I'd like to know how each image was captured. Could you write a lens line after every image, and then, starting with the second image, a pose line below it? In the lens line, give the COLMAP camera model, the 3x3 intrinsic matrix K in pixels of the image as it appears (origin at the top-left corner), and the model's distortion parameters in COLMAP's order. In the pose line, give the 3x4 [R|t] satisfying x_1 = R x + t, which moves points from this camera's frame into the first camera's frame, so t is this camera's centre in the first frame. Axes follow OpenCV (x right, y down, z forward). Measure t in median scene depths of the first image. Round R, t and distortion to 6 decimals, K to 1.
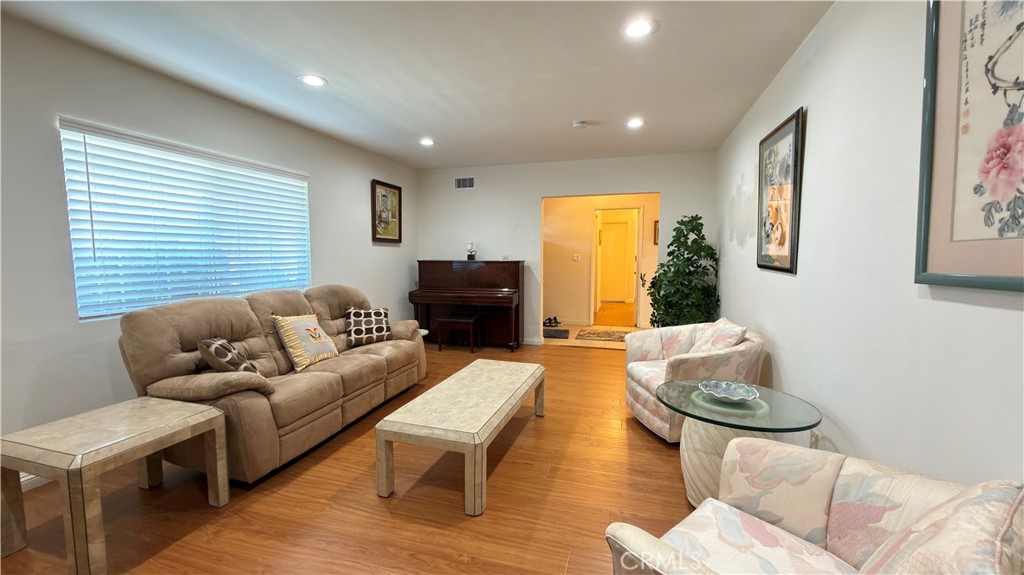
lens RADIAL K [[406.9, 0, 513.2], [0, 406.9, 289.7], [0, 0, 1]] dist [-0.002465, 0.000616]
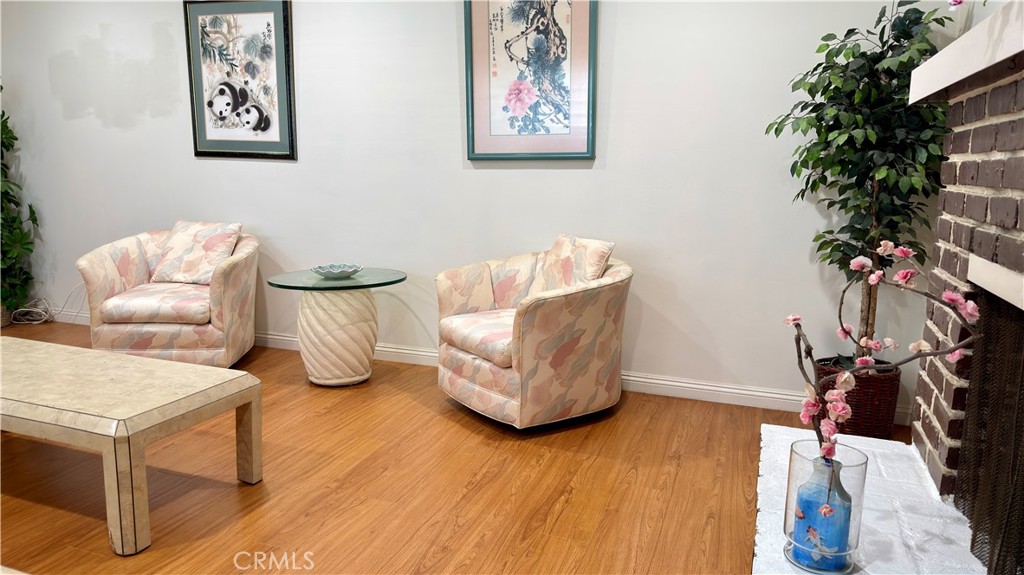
lens RADIAL K [[712.1, 0, 509.9], [0, 712.1, 293.0], [0, 0, 1]] dist [0.084677, -0.121054]
pose [[0.056907, -0.176225, 0.982704, -0.935543], [0.072351, 0.982439, 0.171988, 0.014730], [-0.995754, 0.061312, 0.068658, 0.304356]]
